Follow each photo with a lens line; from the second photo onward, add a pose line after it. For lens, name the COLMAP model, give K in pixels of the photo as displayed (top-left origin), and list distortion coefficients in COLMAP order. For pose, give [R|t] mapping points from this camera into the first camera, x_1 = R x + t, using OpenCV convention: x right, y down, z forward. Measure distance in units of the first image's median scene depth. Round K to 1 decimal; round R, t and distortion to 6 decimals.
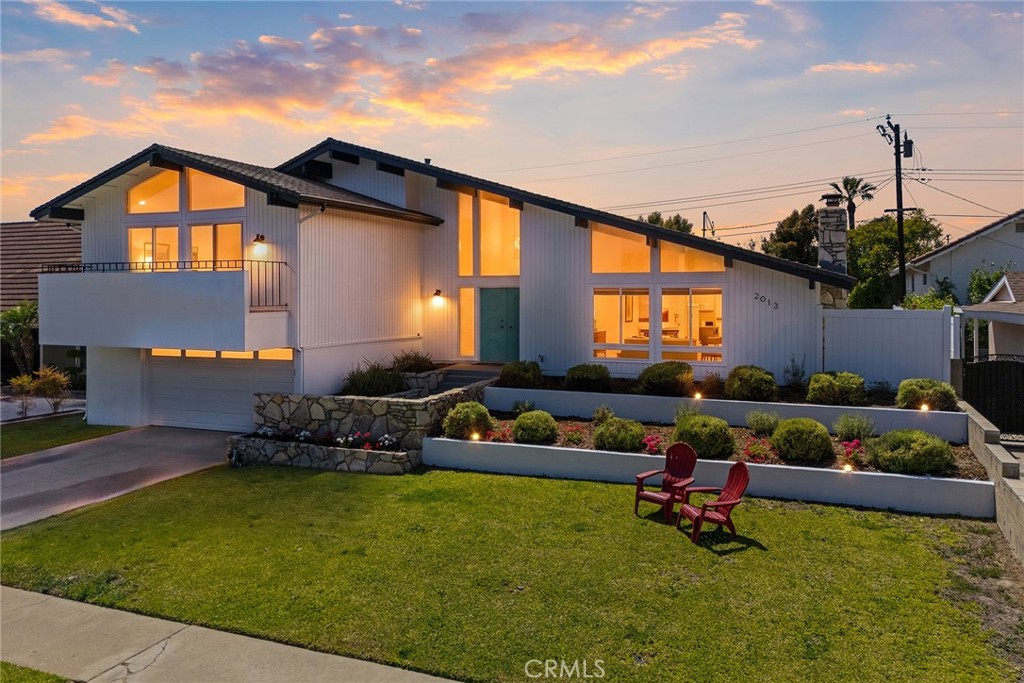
lens RADIAL K [[763.6, 0, 527.2], [0, 763.6, 295.4], [0, 0, 1]] dist [0.028903, -0.008285]
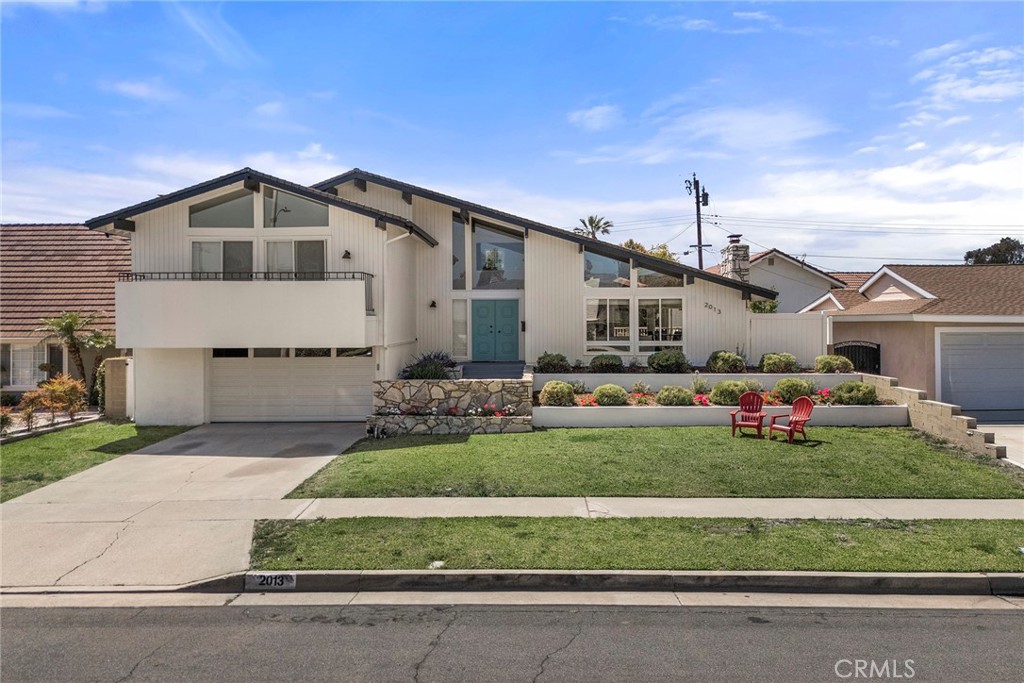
lens RADIAL K [[763.6, 0, 505.3], [0, 763.6, 333.3], [0, 0, 1]] dist [0.028903, -0.008285]
pose [[0.933278, -0.008085, 0.359063, -0.627943], [0.002098, 0.999852, 0.017061, 0.032625], [-0.359148, -0.015169, 0.933157, -0.219459]]
